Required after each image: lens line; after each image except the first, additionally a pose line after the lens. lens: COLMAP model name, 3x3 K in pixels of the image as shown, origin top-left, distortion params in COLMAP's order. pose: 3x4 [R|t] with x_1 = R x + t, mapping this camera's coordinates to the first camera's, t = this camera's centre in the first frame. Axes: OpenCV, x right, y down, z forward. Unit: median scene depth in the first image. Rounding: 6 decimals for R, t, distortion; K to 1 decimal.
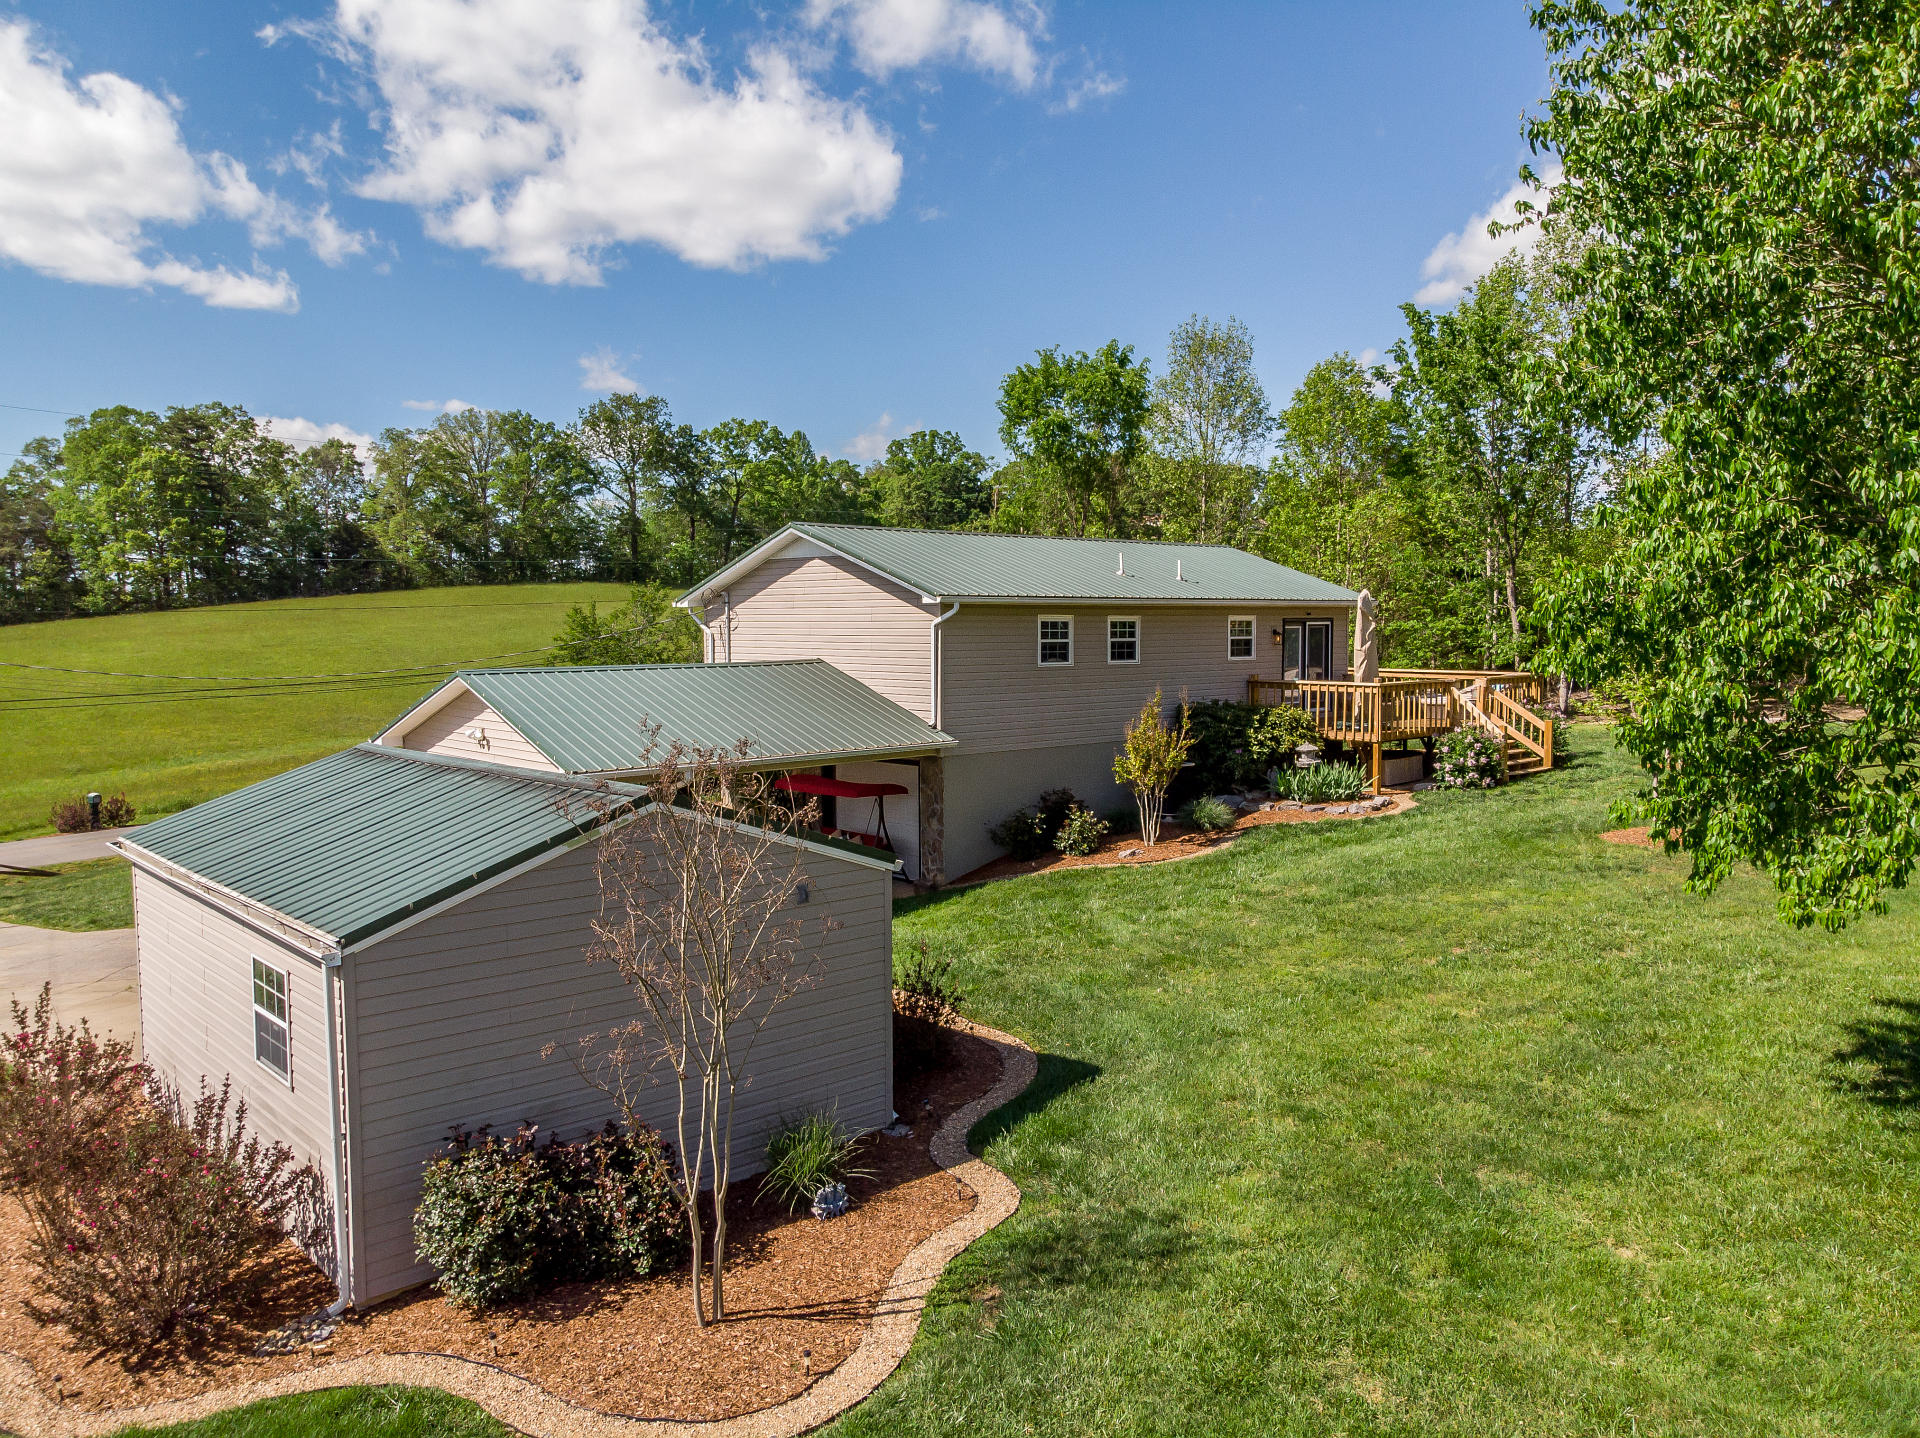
lens RADIAL K [[1432.9, 0, 960.0], [0, 1432.9, 719.0], [0, 0, 1]] dist [-0.004750, 0.029370]
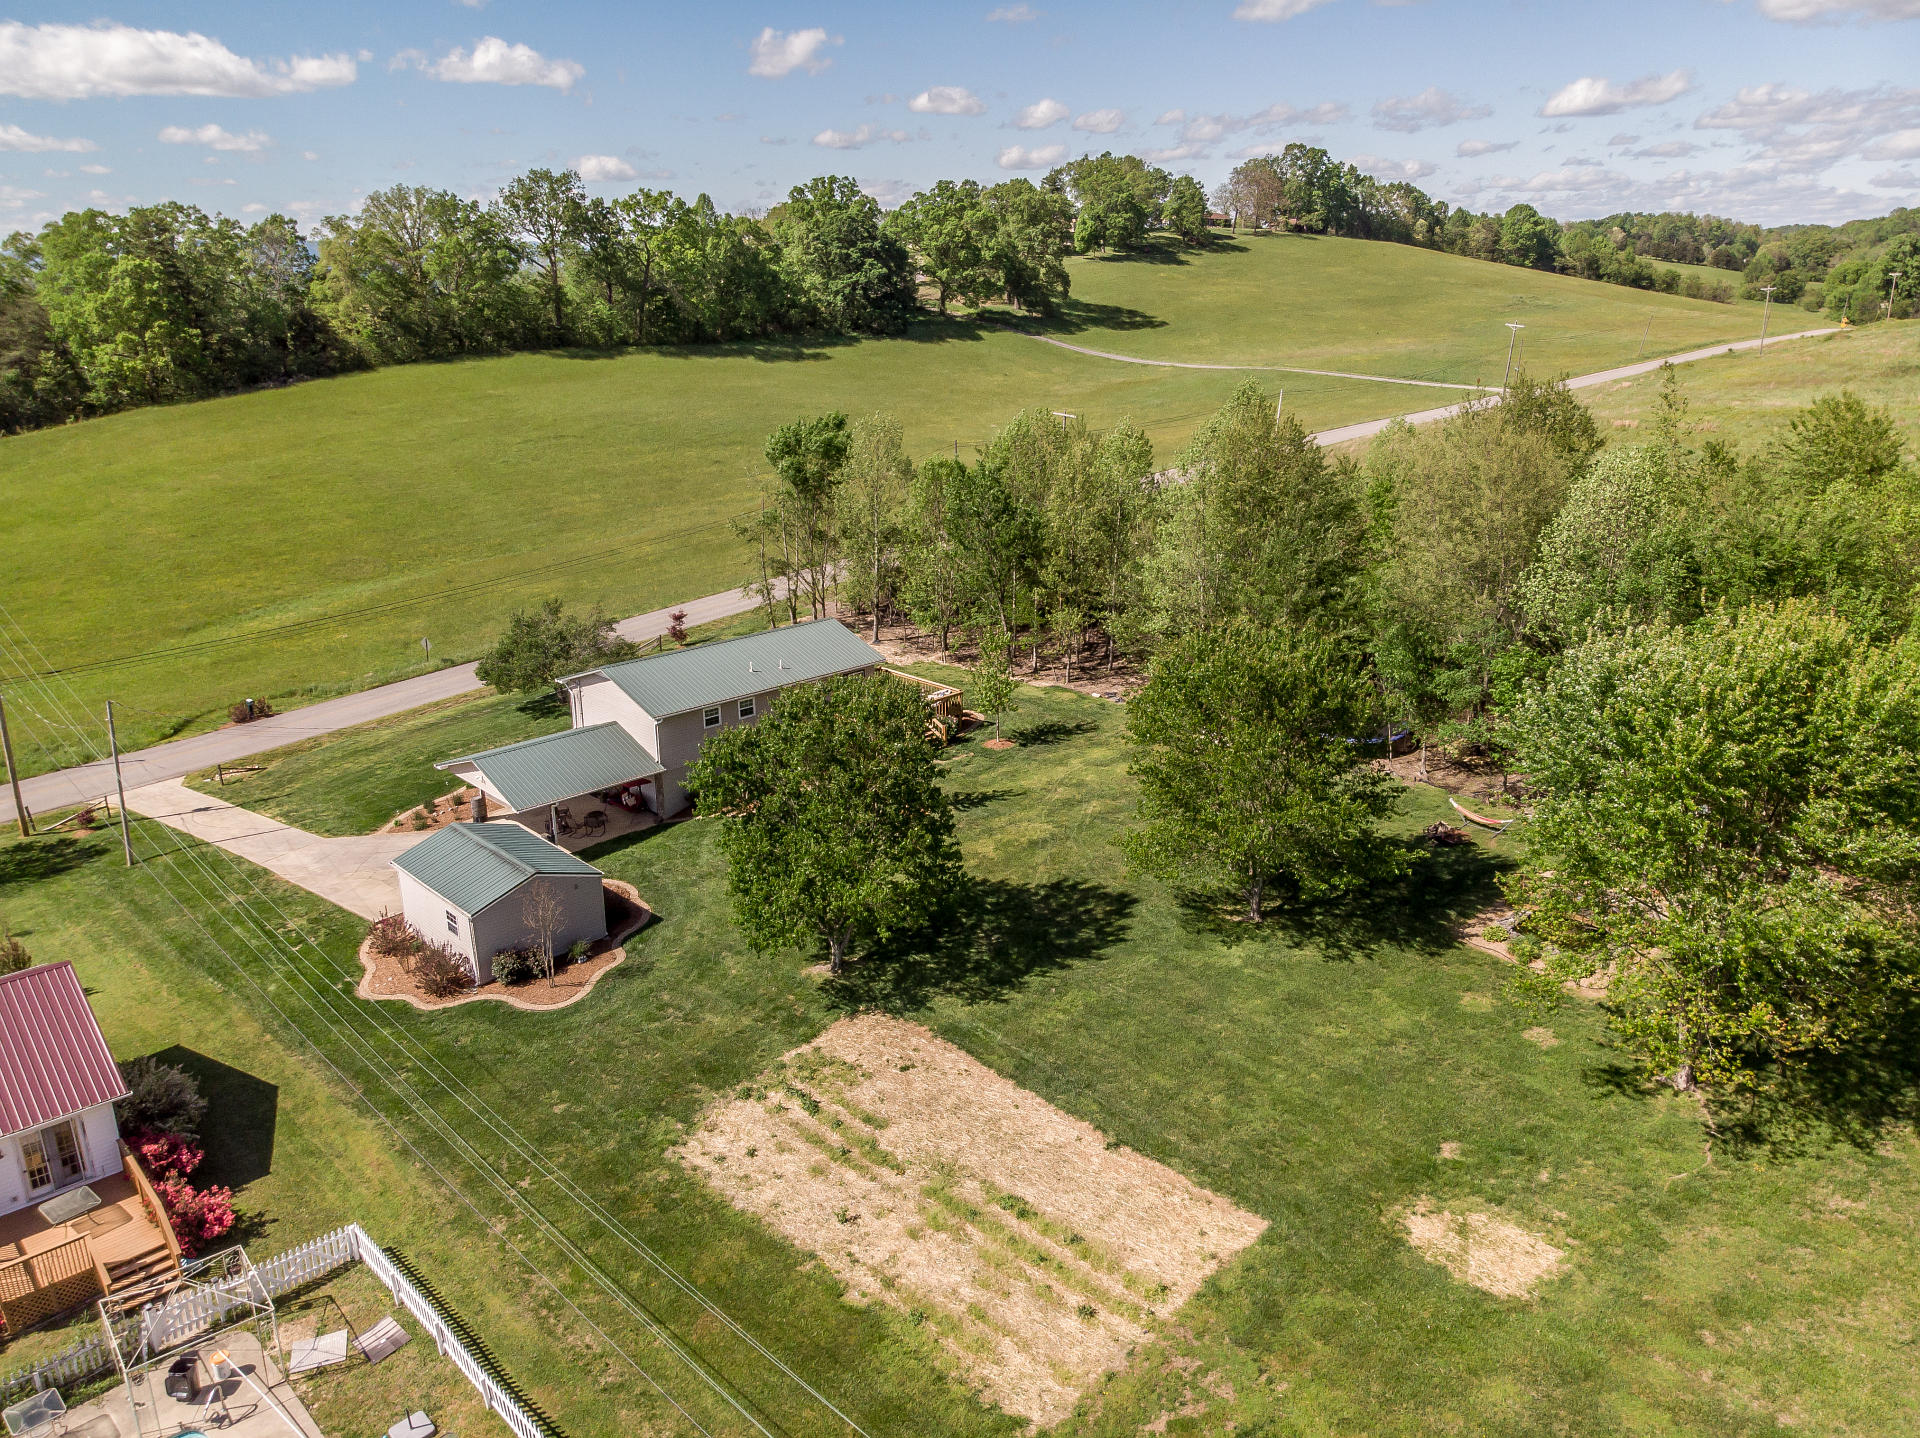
lens RADIAL K [[1456.2, 0, 985.8], [0, 1456.2, 695.0], [0, 0, 1]] dist [-0.044293, 0.077251]
pose [[0.999077, -0.015322, 0.040130, 0.070334], [0.005692, 0.973207, 0.229862, -0.105703], [-0.042577, -0.229422, 0.972395, -0.230013]]
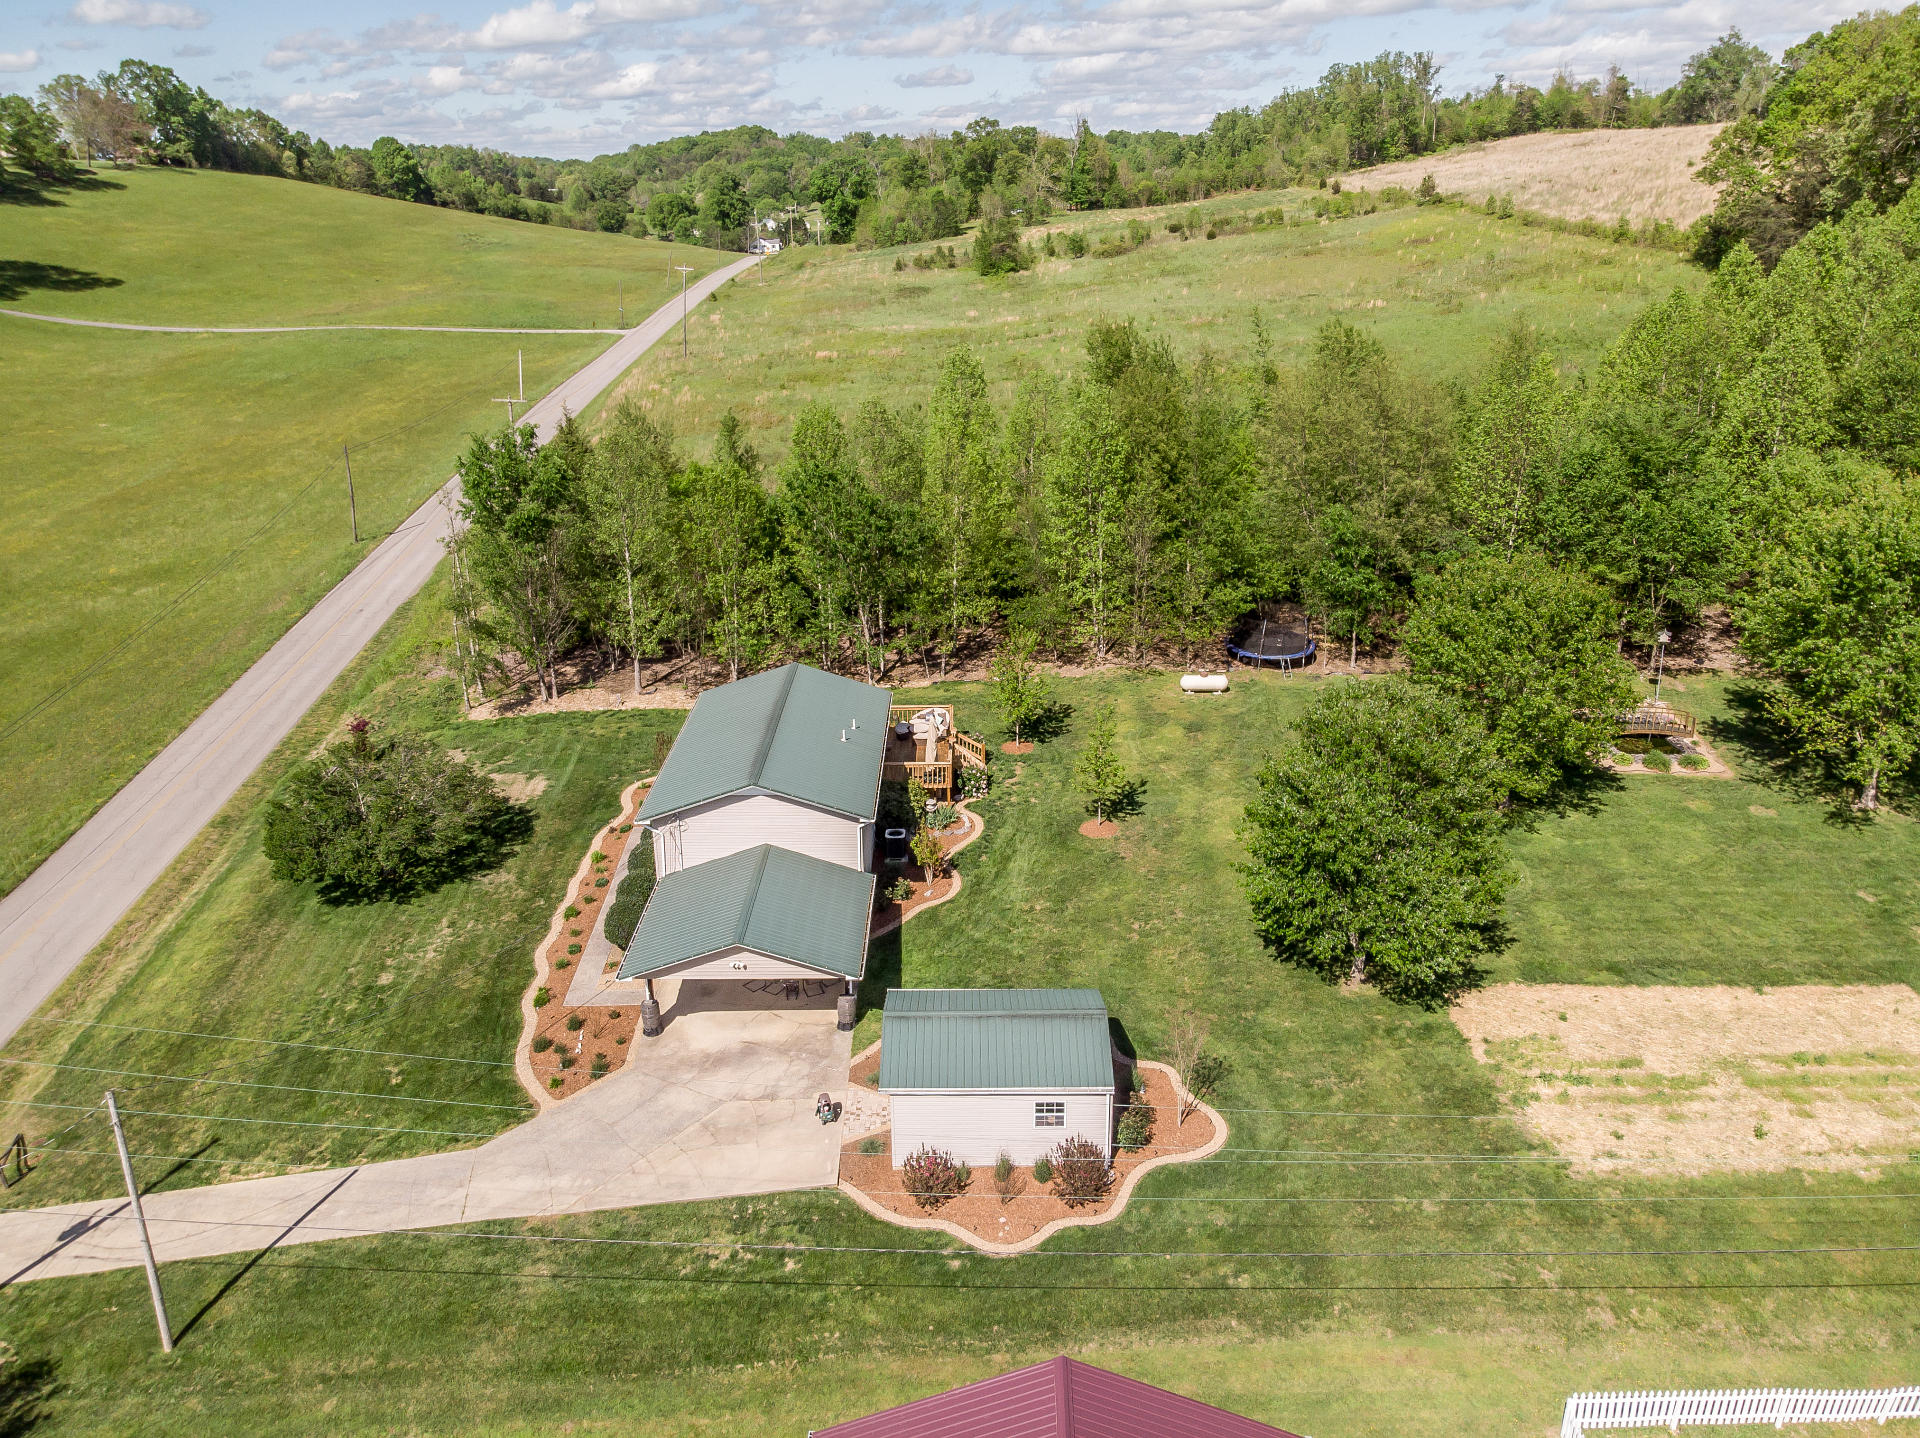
lens RADIAL K [[1423.7, 0, 970.2], [0, 1423.7, 709.3], [0, 0, 1]] dist [-0.005427, 0.009572]
pose [[0.655889, -0.265269, 0.706713, -0.200295], [0.049746, 0.949374, 0.310185, -0.129999], [-0.753217, -0.168290, 0.635880, -0.063804]]
